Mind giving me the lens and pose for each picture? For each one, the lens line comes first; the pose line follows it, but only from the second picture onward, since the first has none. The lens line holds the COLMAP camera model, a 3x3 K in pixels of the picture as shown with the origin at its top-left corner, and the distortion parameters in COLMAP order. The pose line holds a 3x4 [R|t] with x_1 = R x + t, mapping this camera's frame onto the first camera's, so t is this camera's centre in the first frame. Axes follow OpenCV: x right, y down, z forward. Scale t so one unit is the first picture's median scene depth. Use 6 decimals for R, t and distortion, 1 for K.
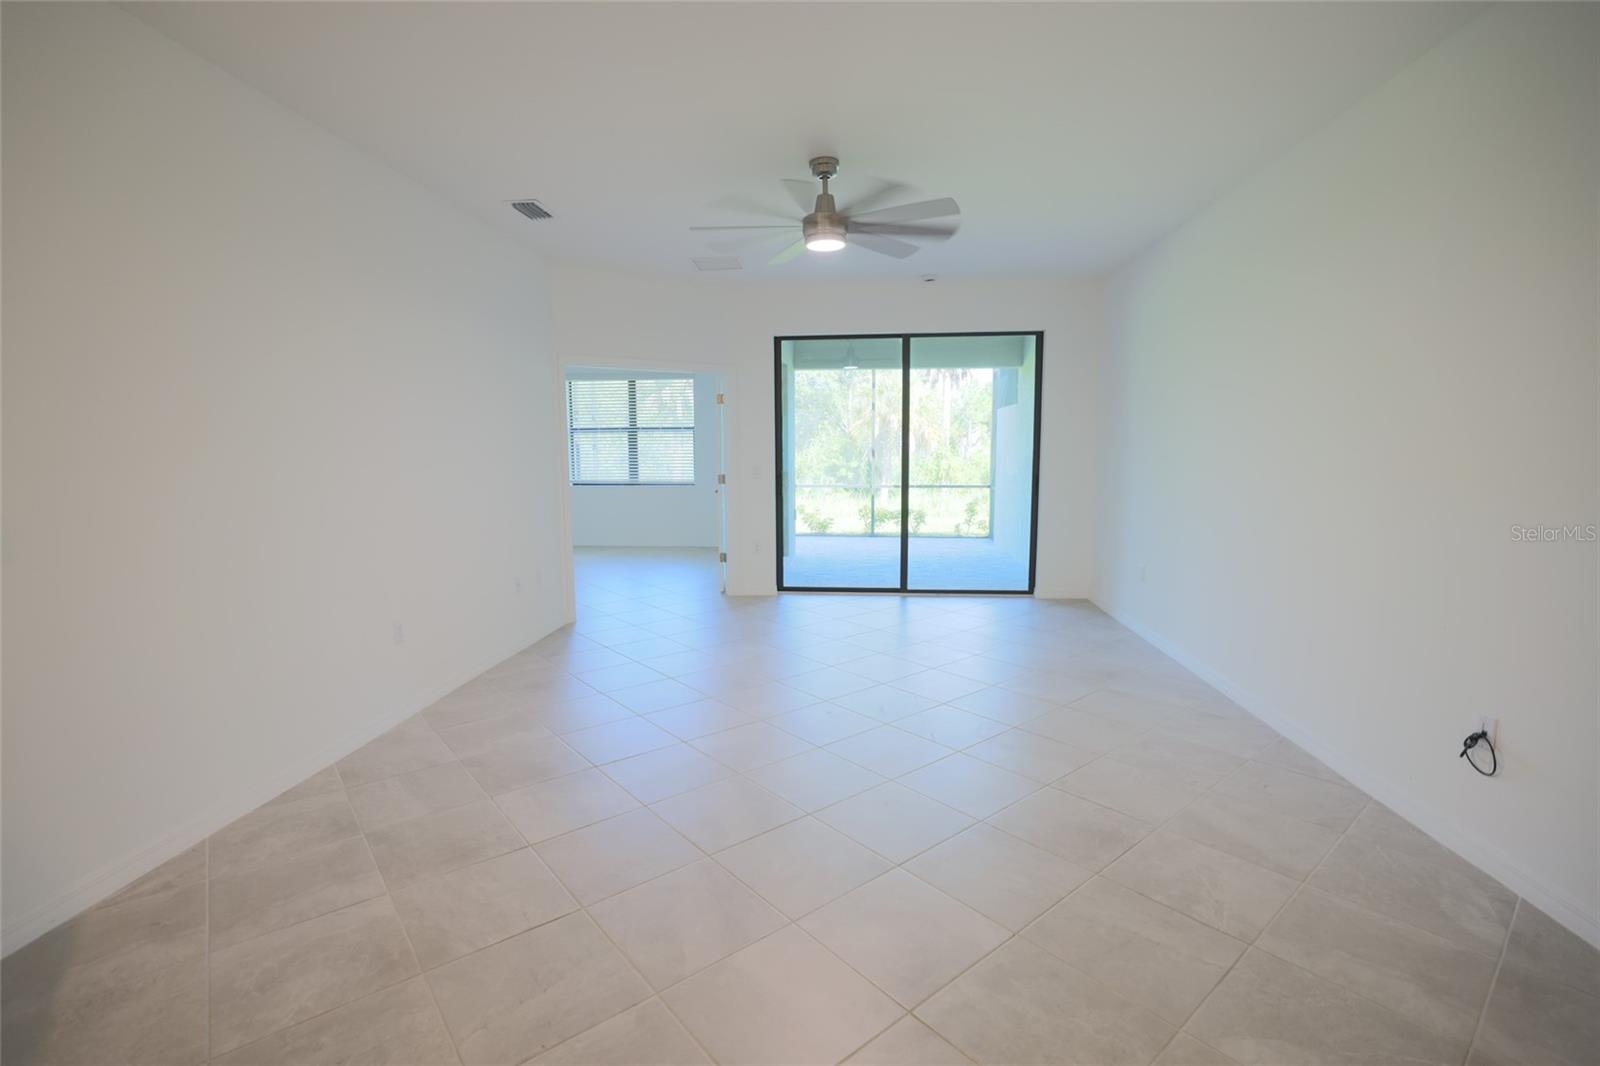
lens RADIAL K [[721.6, 0, 780.4], [0, 721.6, 531.4], [0, 0, 1]] dist [-0.049144, 0.019387]
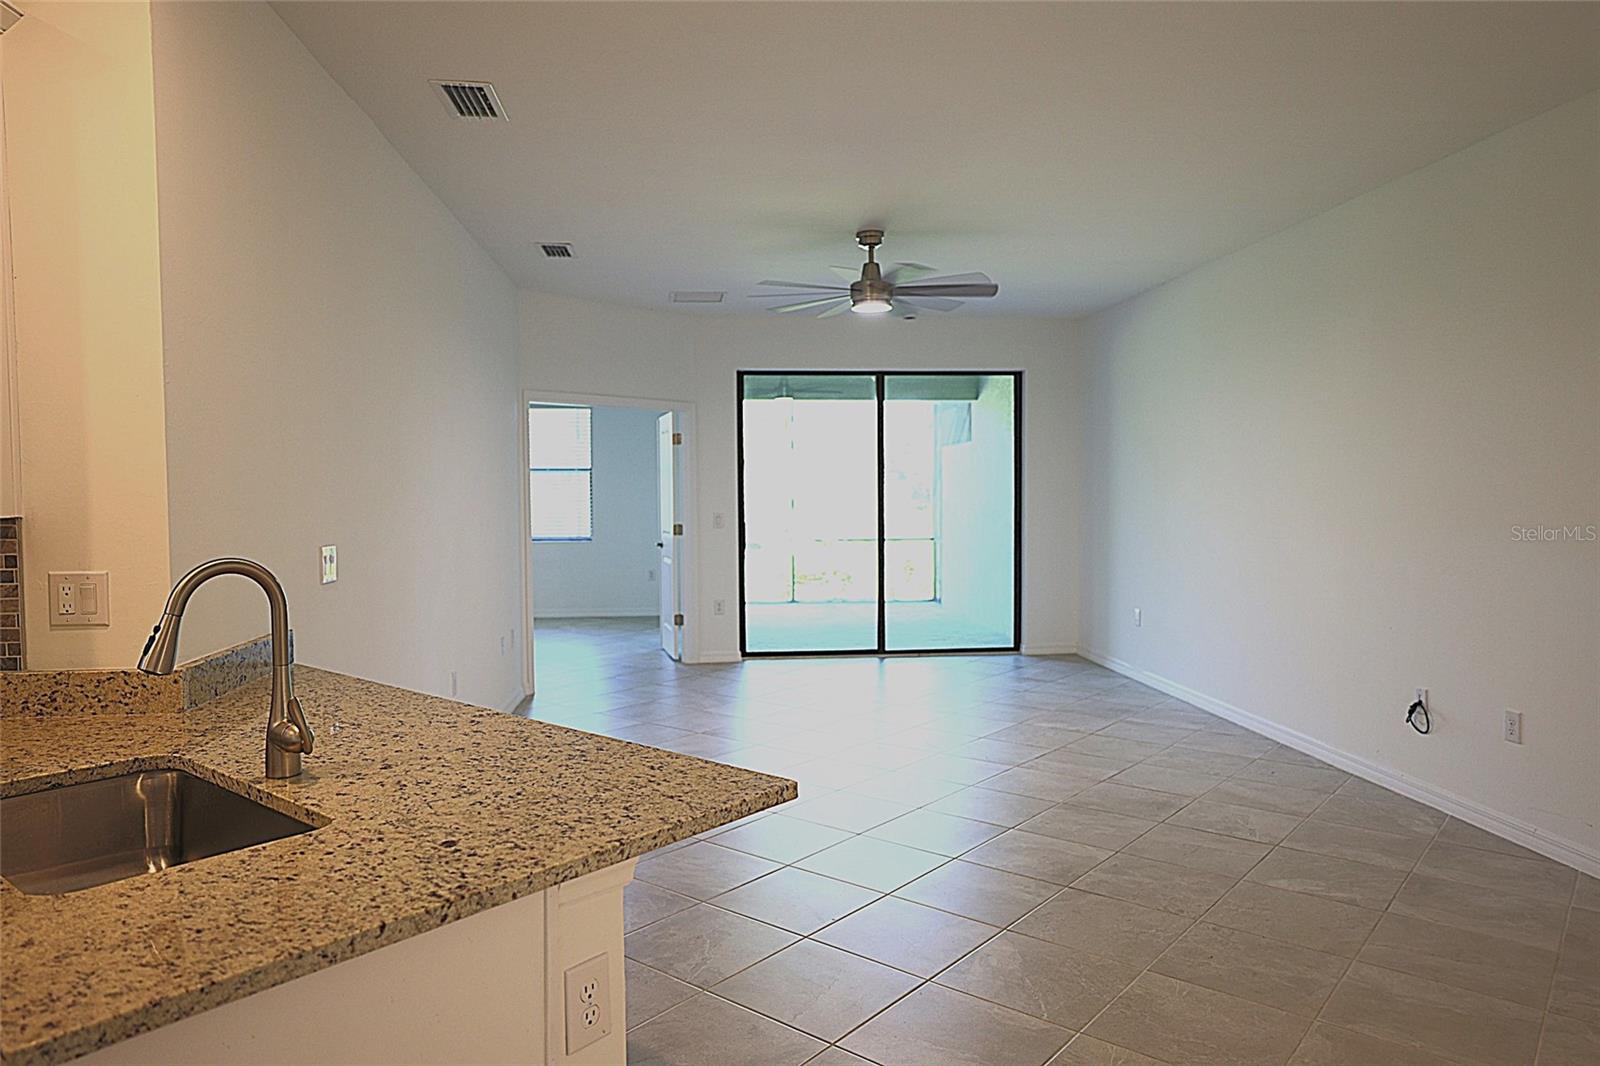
lens RADIAL K [[1043.2, 0, 778.3], [0, 1043.2, 533.0], [0, 0, 1]] dist [-0.020336, 0.041654]
pose [[0.981509, -0.009891, 0.191162, -0.216780], [0.024495, 0.996944, -0.074184, 0.029395], [-0.189844, 0.077495, 0.978751, -0.277656]]
